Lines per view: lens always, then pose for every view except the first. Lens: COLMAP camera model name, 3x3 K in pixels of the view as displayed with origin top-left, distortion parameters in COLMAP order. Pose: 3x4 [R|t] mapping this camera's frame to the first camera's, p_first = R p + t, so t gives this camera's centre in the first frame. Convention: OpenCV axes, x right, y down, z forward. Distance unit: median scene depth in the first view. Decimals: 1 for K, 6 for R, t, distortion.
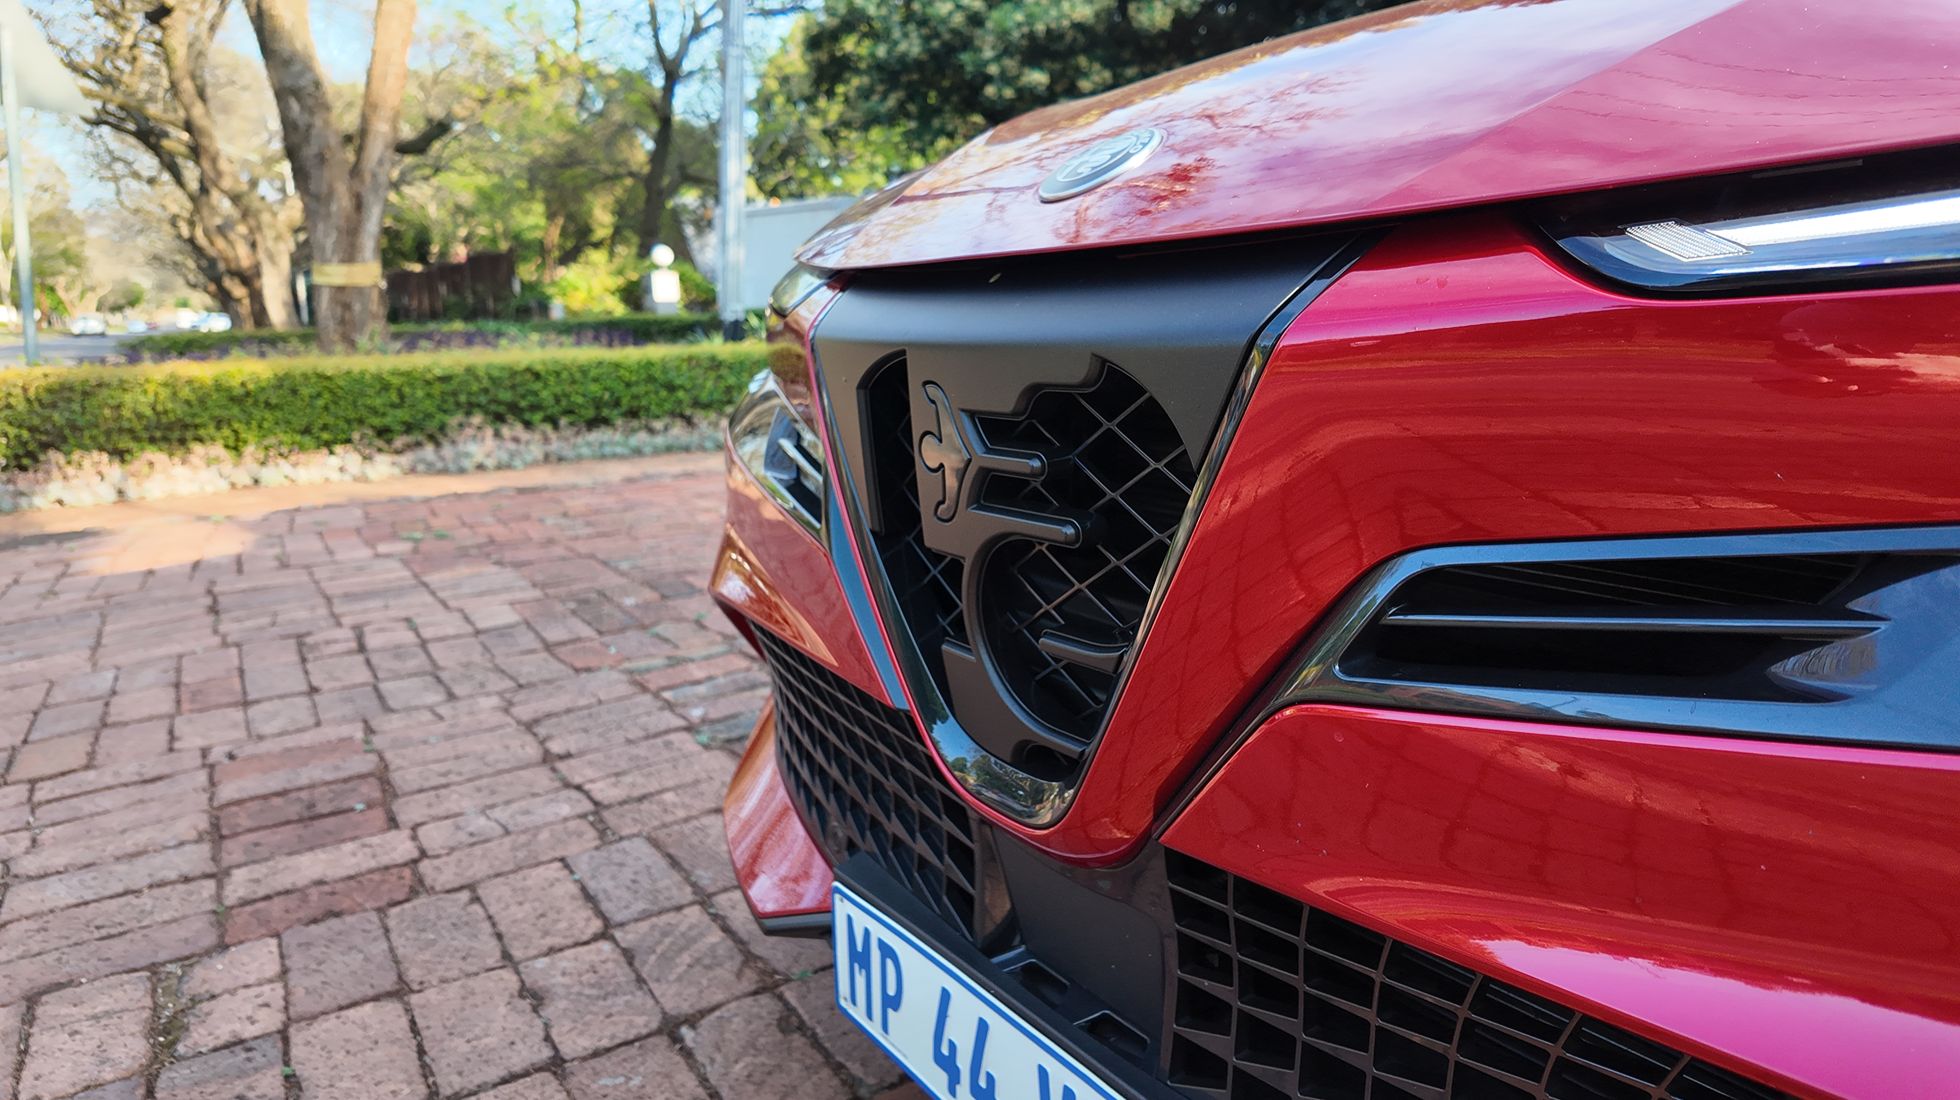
lens RADIAL K [[1191.5, 0, 917.3], [0, 1191.5, 542.9], [0, 0, 1]] dist [-0.002711, -0.011988]
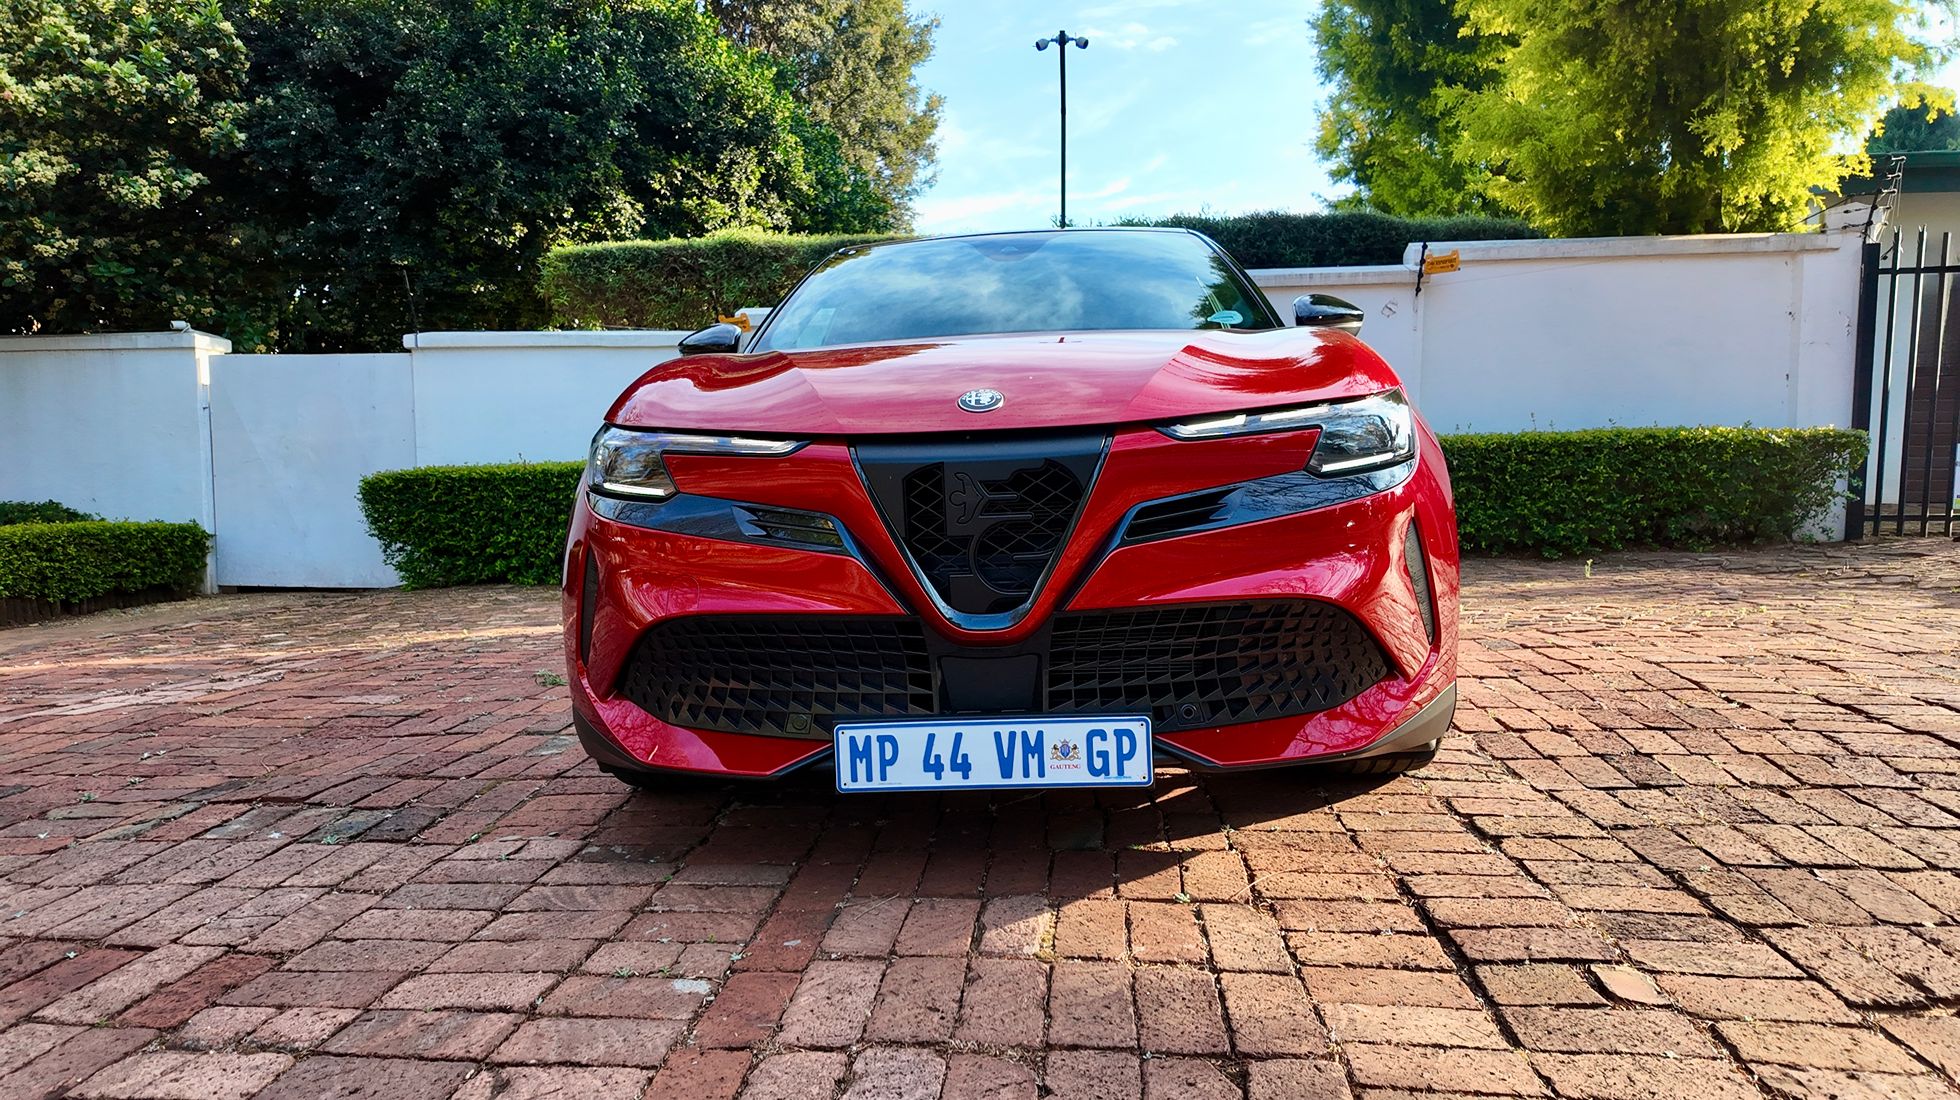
lens RADIAL K [[1127.6, 0, 986.9], [0, 1127.6, 539.1], [0, 0, 1]] dist [0.018213, -0.004430]
pose [[0.616463, -0.037300, 0.786500, -0.890598], [0.168331, 0.982027, -0.085366, 0.112271], [-0.769180, 0.185017, 0.611662, -0.279212]]
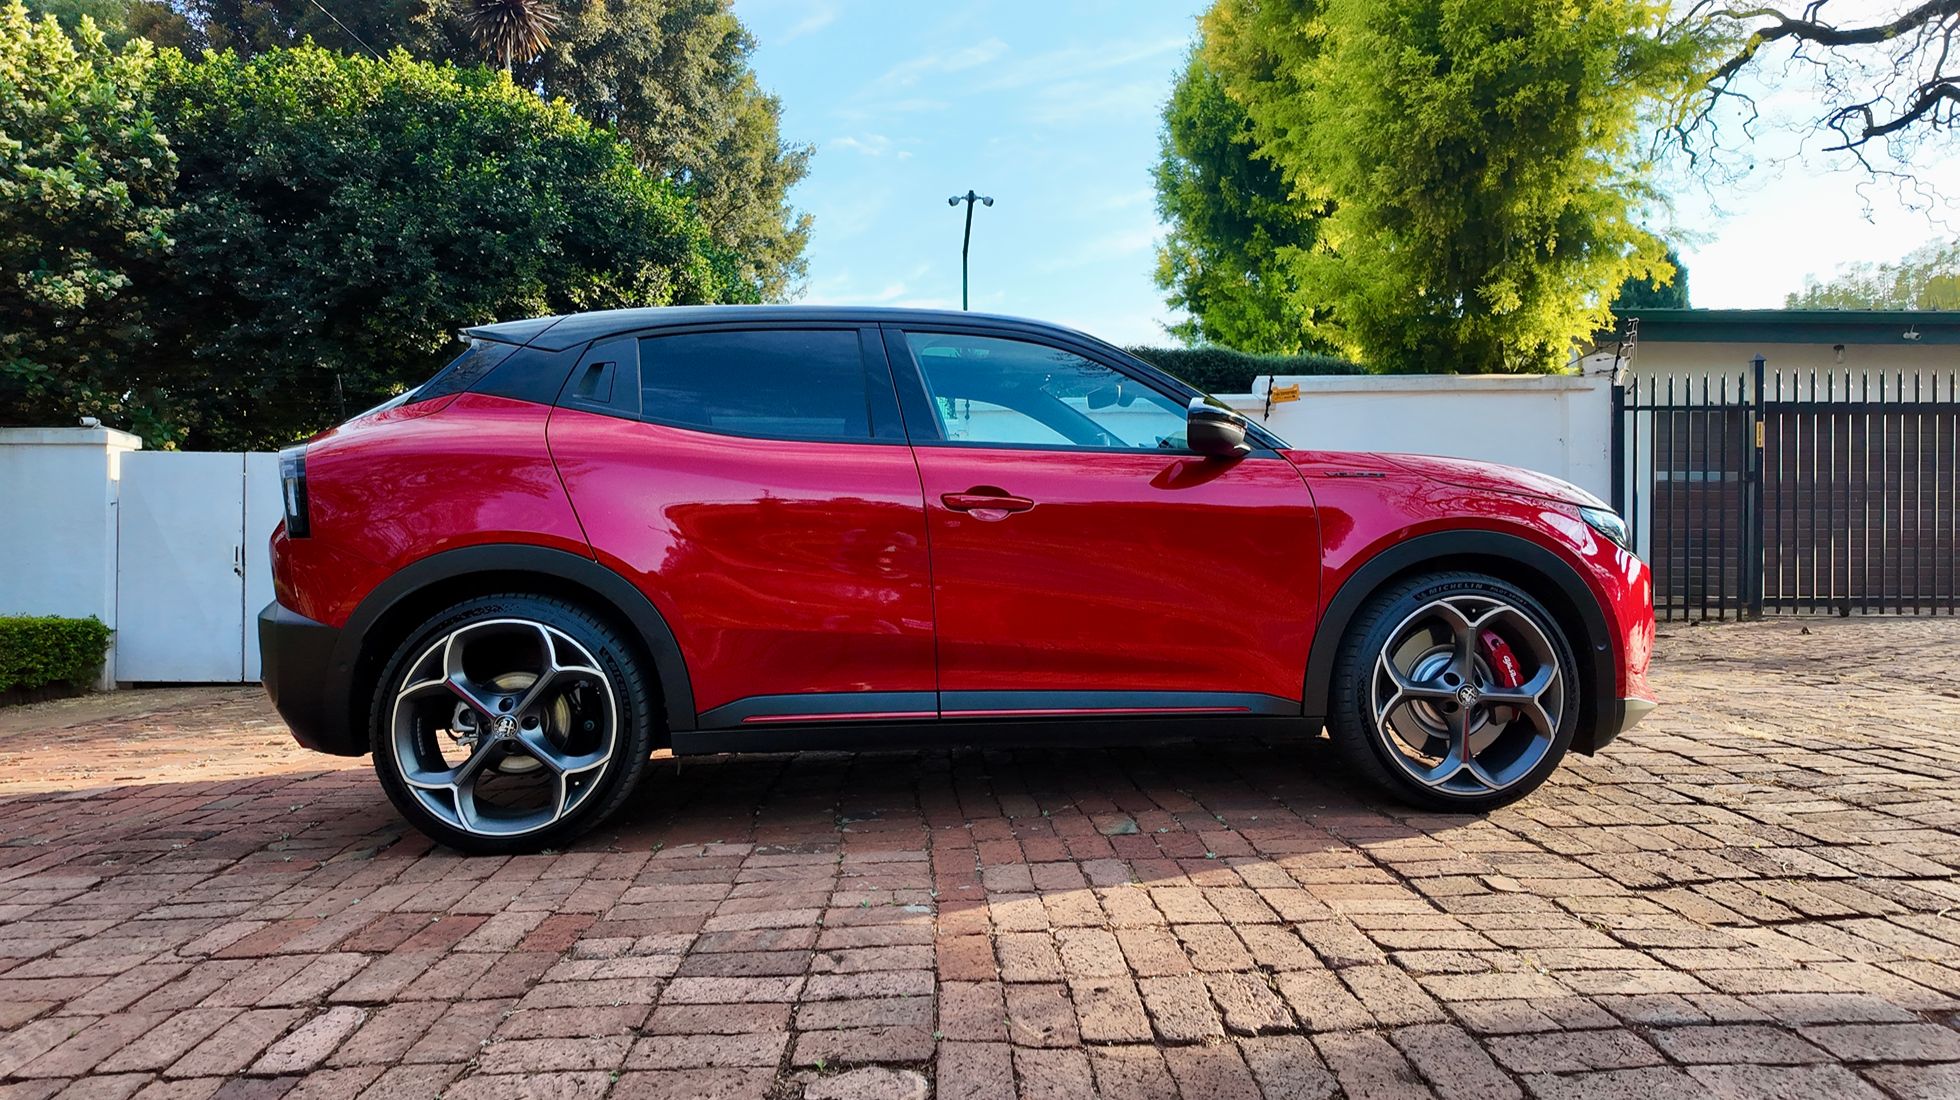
lens RADIAL K [[1110.9, 0, 974.0], [0, 1110.9, 549.8], [0, 0, 1]] dist [0.070658, -0.053395]
pose [[0.505477, 0.025554, 0.862461, -1.548409], [0.183316, 0.973561, -0.136285, 0.122205], [-0.843142, 0.226992, 0.487429, -0.288490]]
